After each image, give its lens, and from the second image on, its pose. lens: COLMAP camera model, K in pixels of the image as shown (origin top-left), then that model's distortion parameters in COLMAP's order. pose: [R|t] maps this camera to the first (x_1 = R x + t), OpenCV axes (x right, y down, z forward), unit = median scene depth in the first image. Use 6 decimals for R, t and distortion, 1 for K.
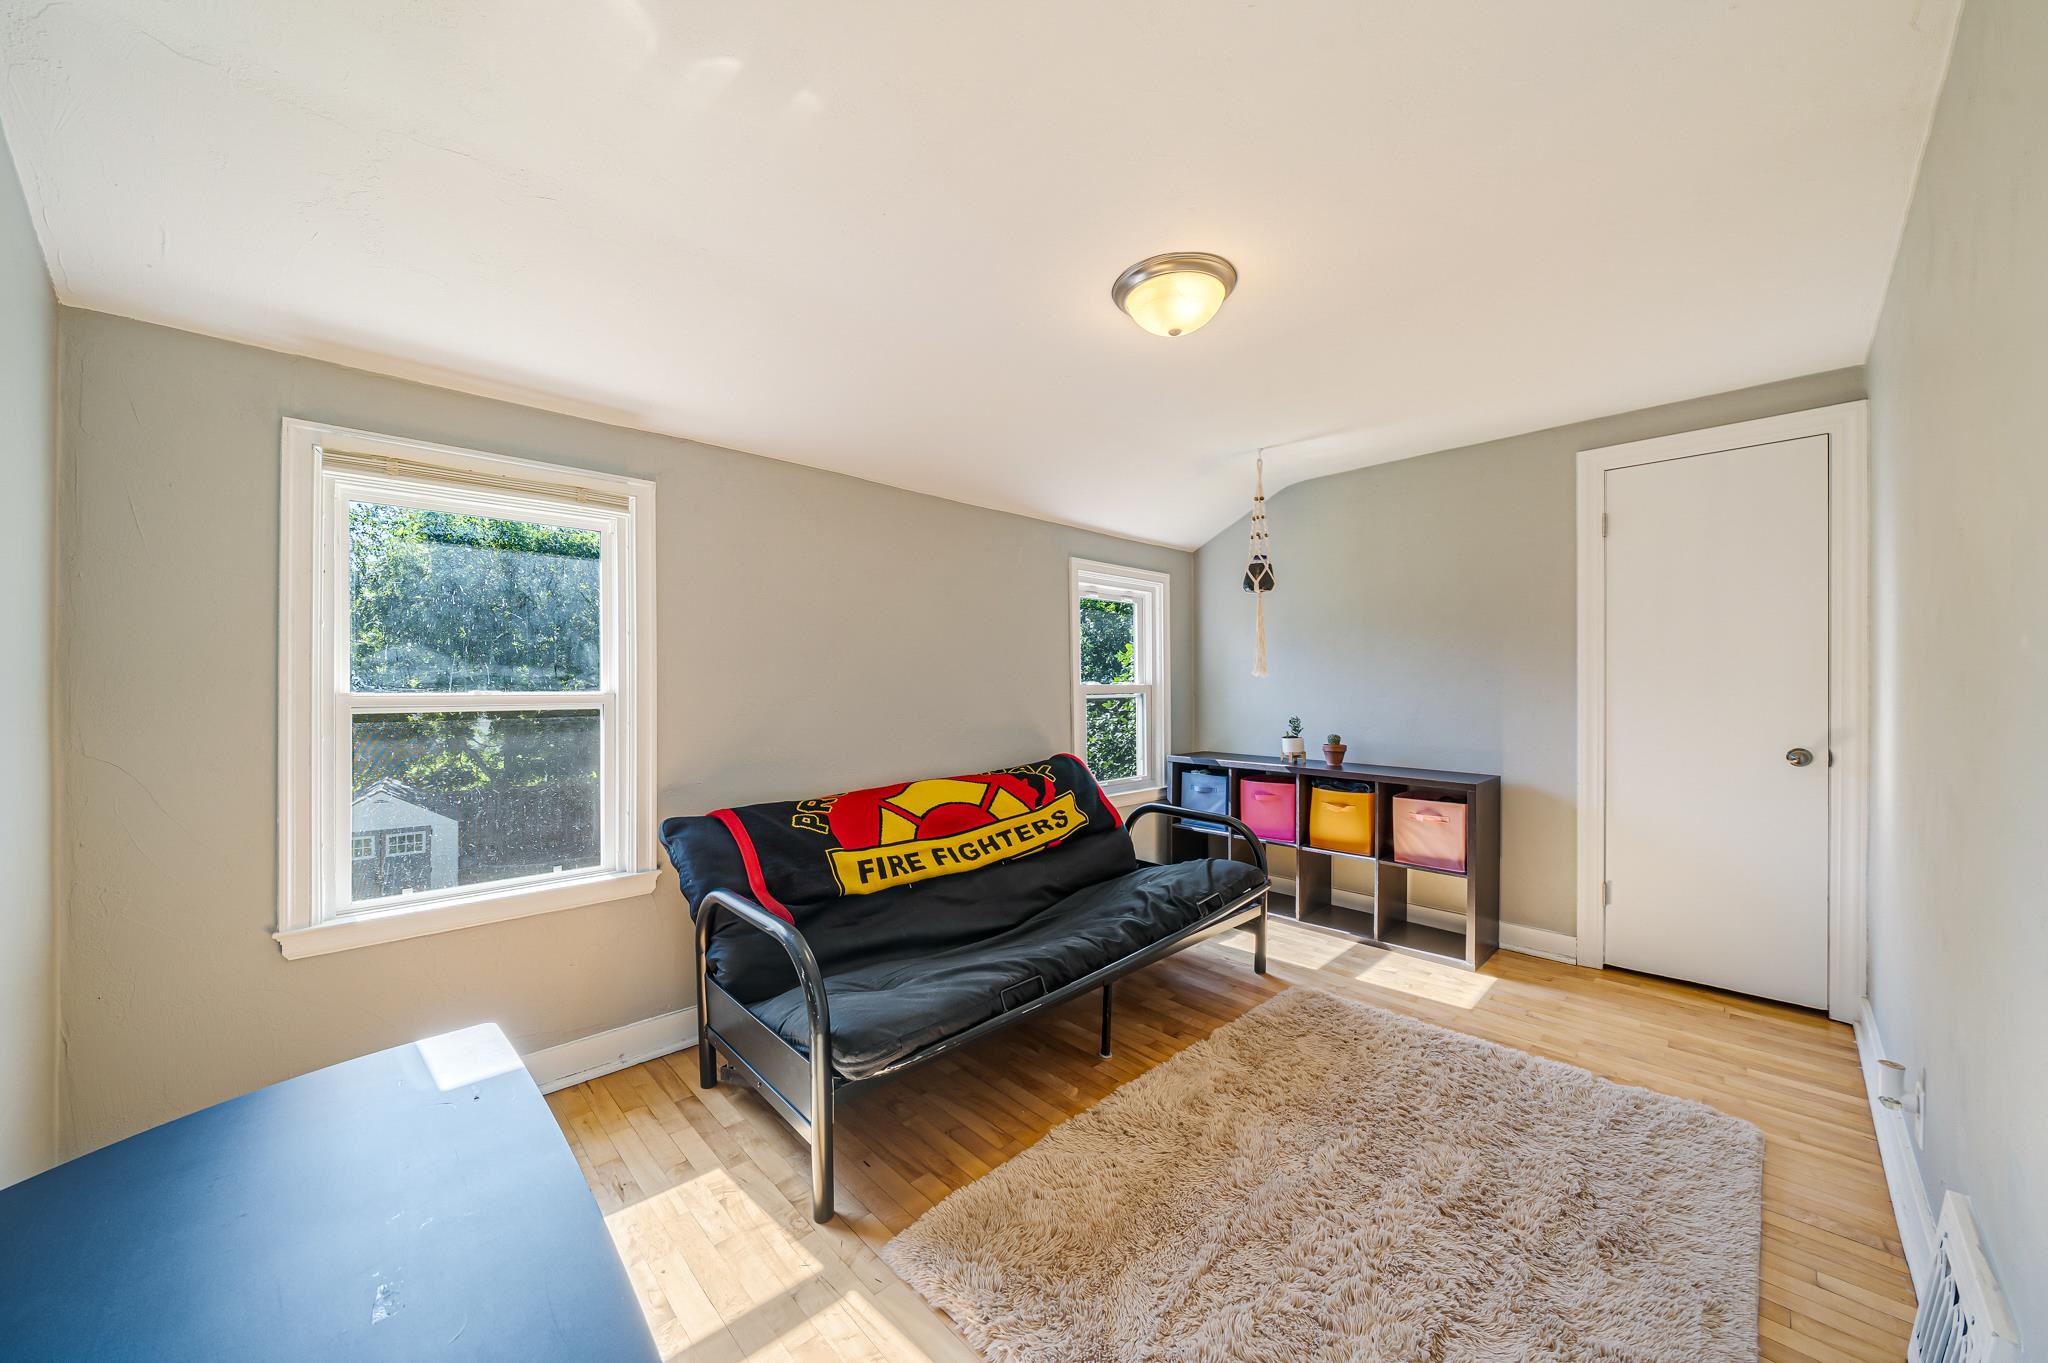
lens RADIAL K [[731.3, 0, 1022.0], [0, 731.3, 692.3], [0, 0, 1]] dist [-0.000978, -0.000087]
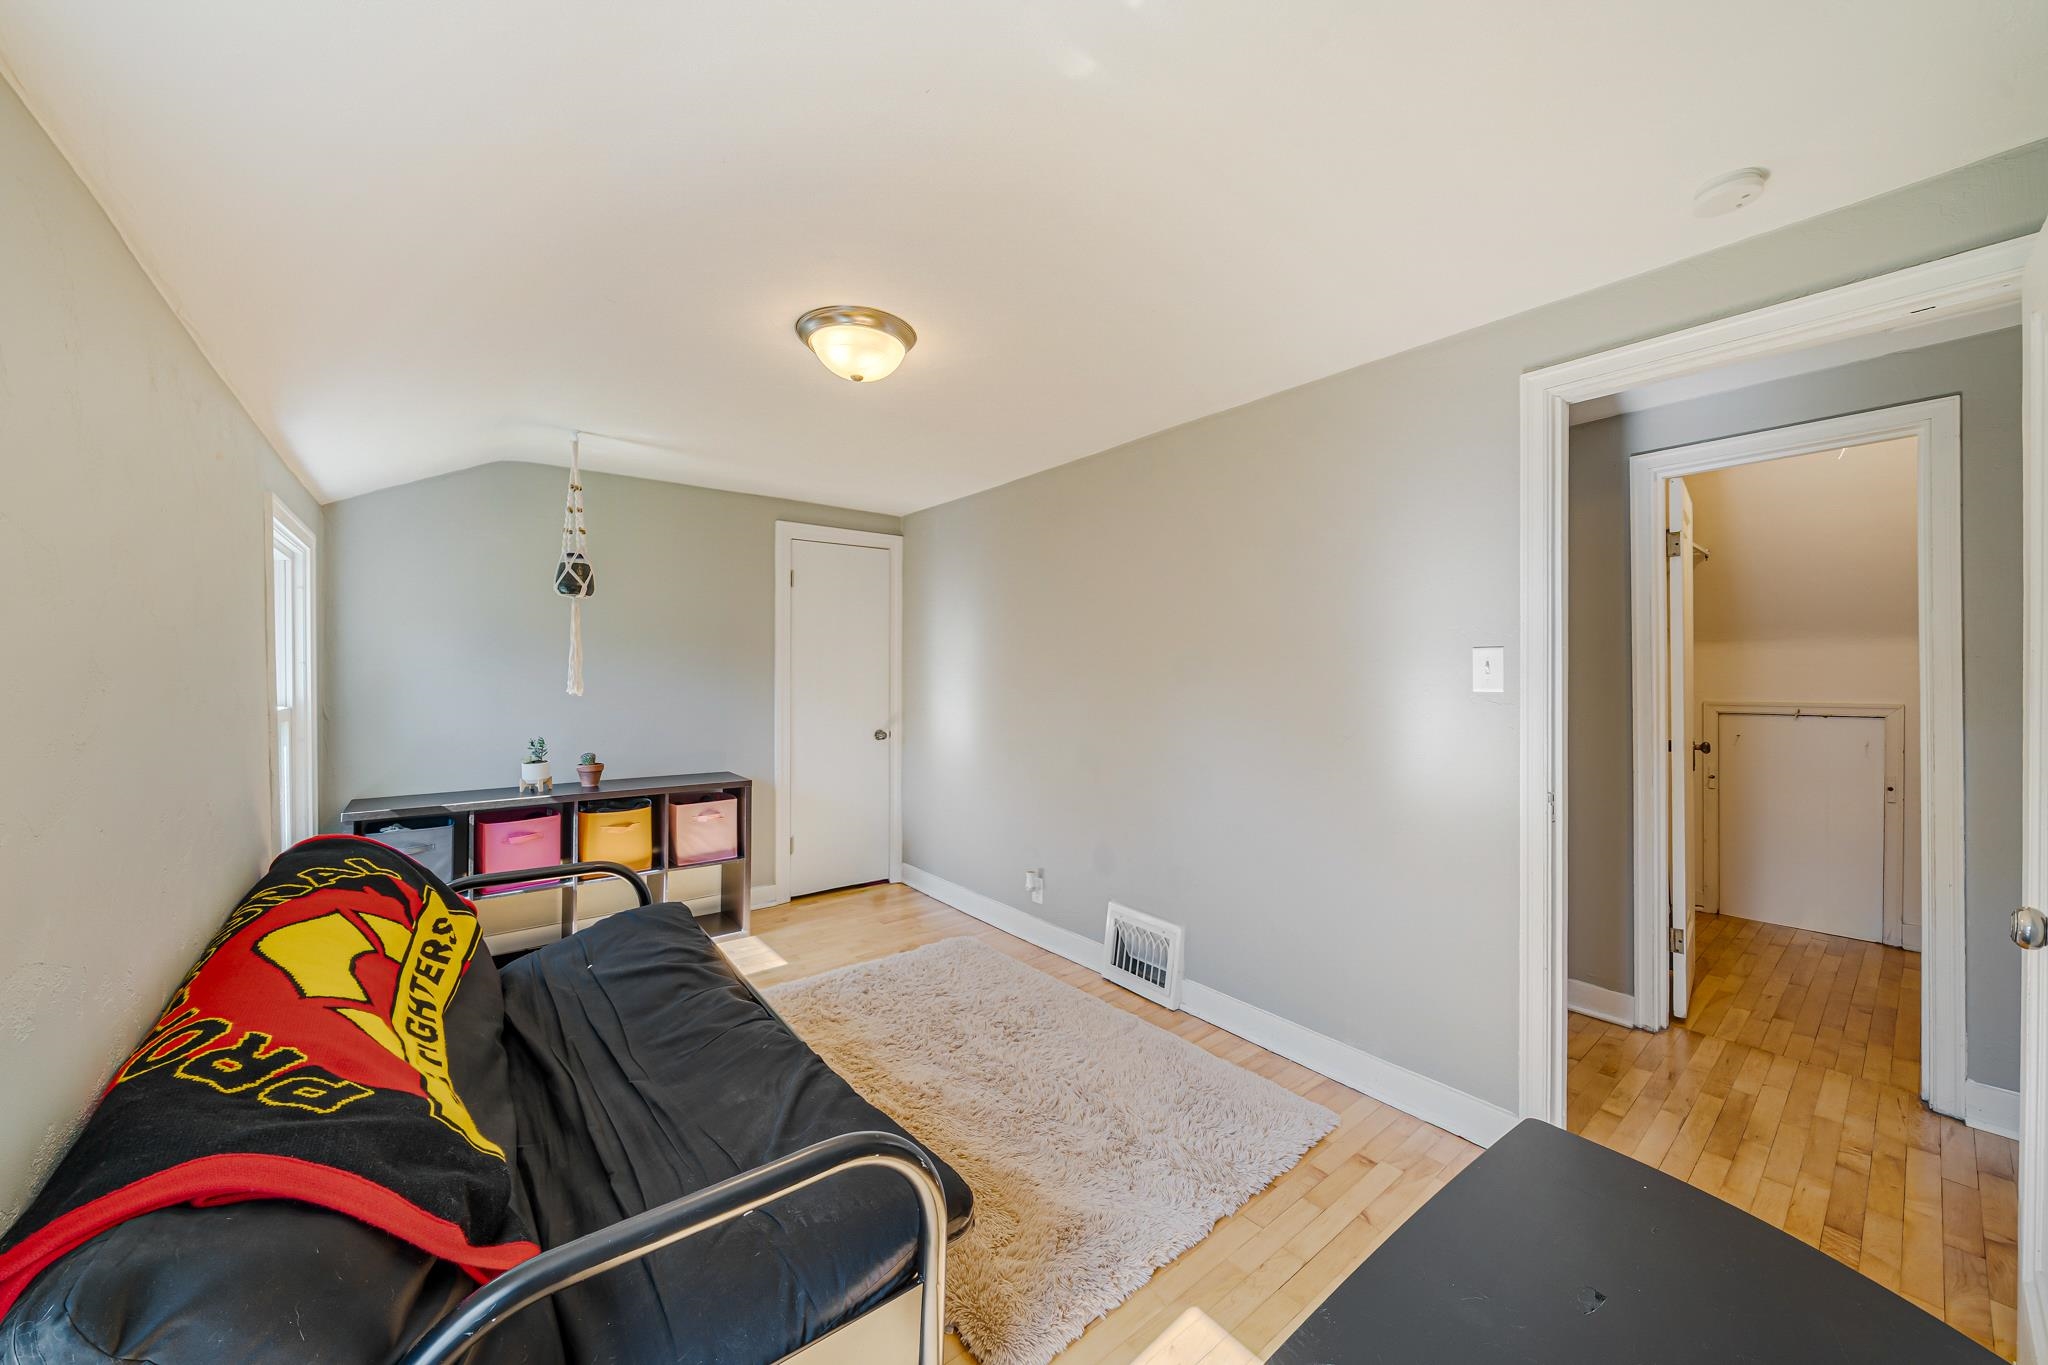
lens RADIAL K [[726.9, 0, 1024.0], [0, 726.9, 682.5], [0, 0, 1]] dist [-0.000967, -0.000095]
pose [[0.091826, -0.013513, 0.995683, -0.493748], [0.007553, 0.999889, 0.012874, -0.044268], [-0.995746, 0.006338, 0.091918, 0.412269]]
